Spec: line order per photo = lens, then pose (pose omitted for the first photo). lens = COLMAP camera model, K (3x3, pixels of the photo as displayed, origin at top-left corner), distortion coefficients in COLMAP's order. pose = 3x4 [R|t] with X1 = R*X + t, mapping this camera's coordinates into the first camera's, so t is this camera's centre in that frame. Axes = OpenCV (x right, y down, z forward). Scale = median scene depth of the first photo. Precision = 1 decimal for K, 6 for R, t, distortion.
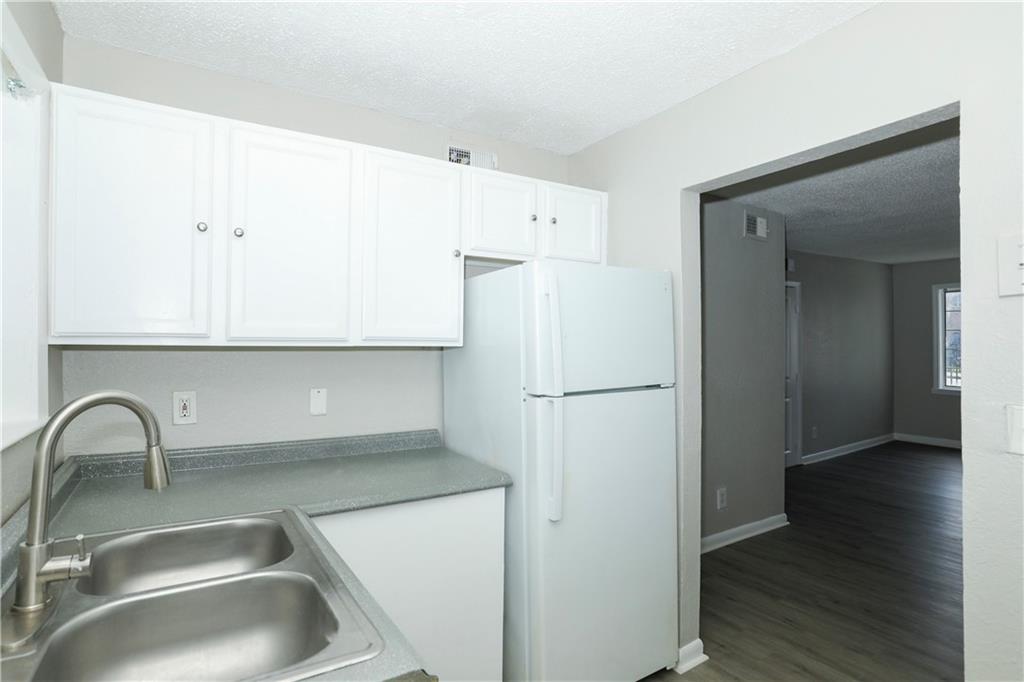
lens RADIAL K [[526.9, 0, 512.0], [0, 526.9, 341.0], [0, 0, 1]] dist [-0.062802, 0.035799]
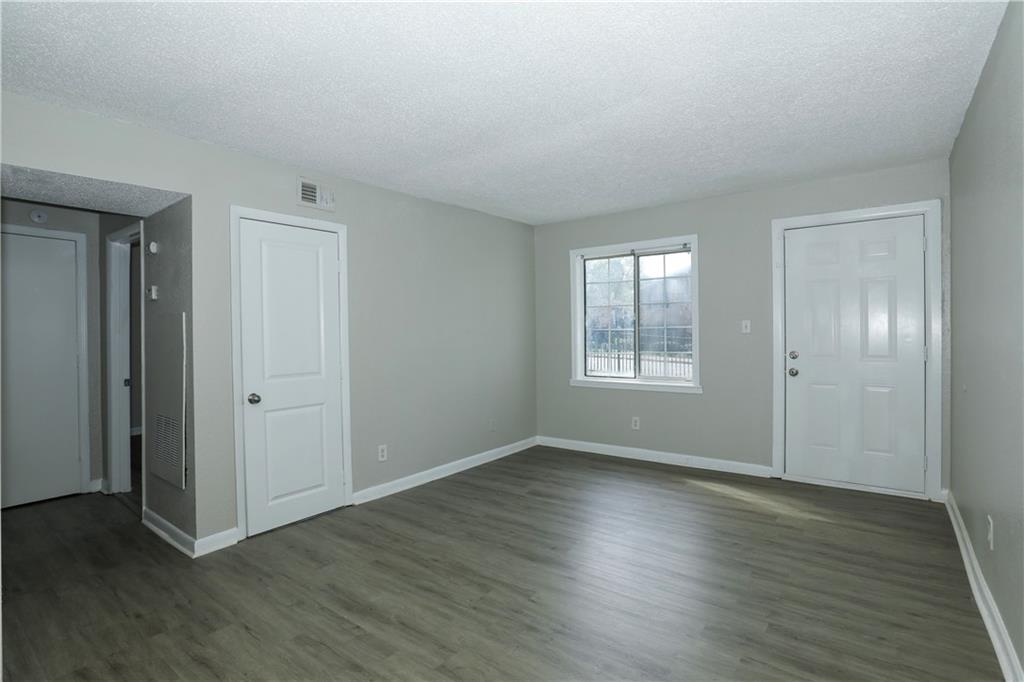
lens RADIAL K [[518.7, 0, 502.9], [0, 518.7, 339.6], [0, 0, 1]] dist [-0.061535, 0.033328]
pose [[0.941110, -0.013965, 0.337813, 0.448971], [0.010868, 0.999880, 0.011057, 0.020202], [-0.337927, -0.006735, 0.941148, 0.275532]]
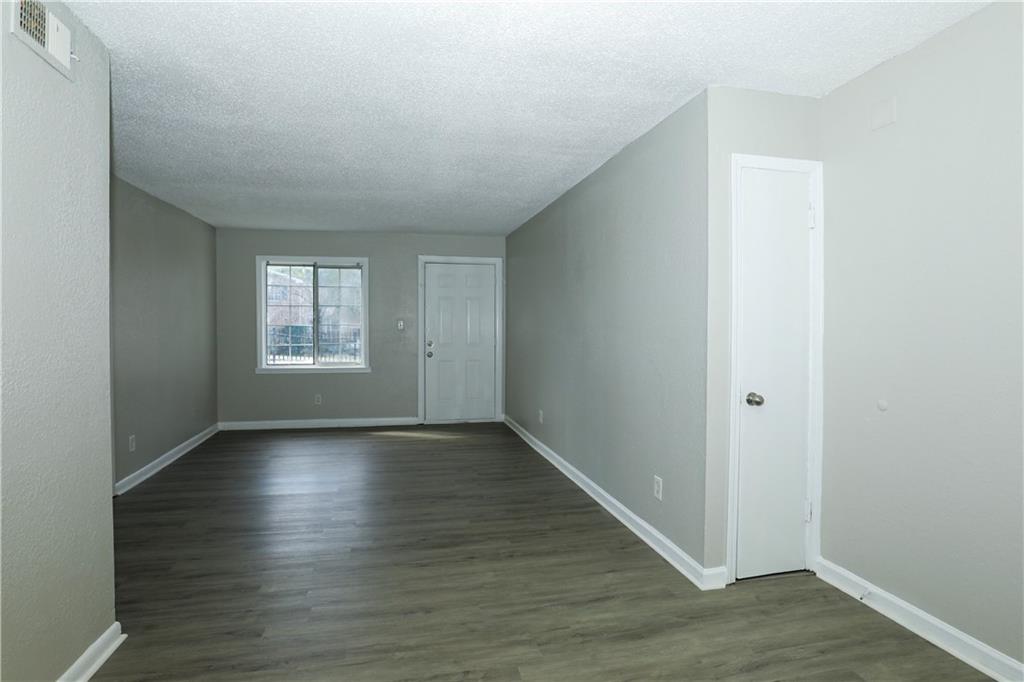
lens RADIAL K [[526.9, 0, 512.0], [0, 526.9, 341.0], [0, 0, 1]] dist [-0.062802, 0.035799]
pose [[0.340580, -0.024242, 0.939903, 0.099501], [-0.002647, 0.999639, 0.026742, 0.017442], [-0.940212, -0.011596, 0.340393, 0.251981]]
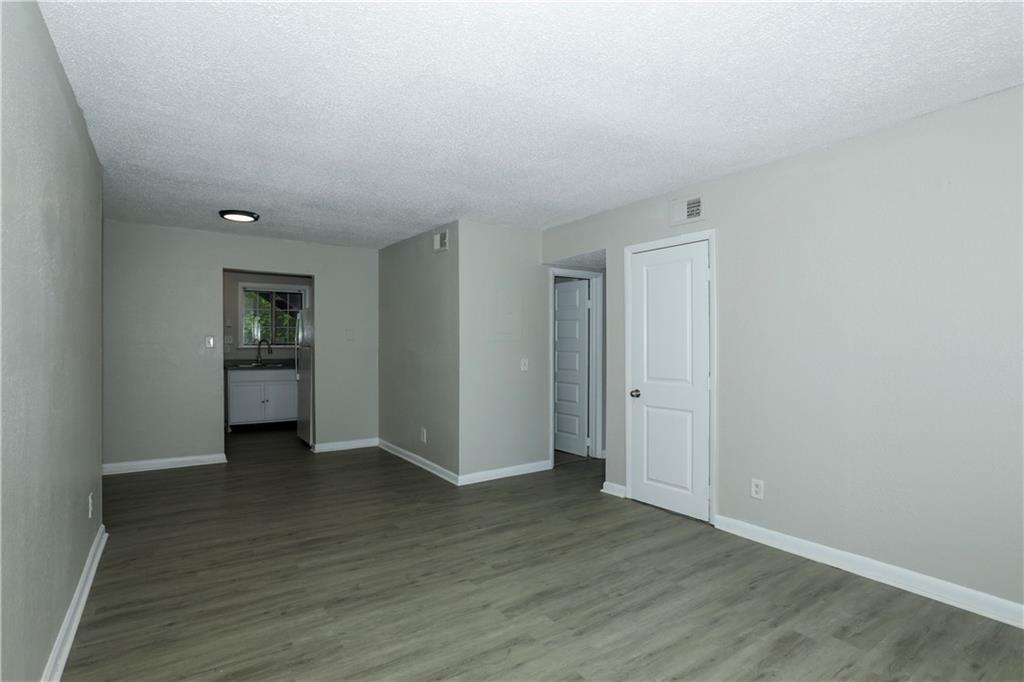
lens RADIAL K [[518.7, 0, 502.9], [0, 518.7, 339.6], [0, 0, 1]] dist [-0.061535, 0.033328]
pose [[0.007068, -0.004609, -0.999964, 1.004598], [0.001581, 0.999988, -0.004598, 0.016355], [0.999974, -0.001549, 0.007075, 0.638277]]
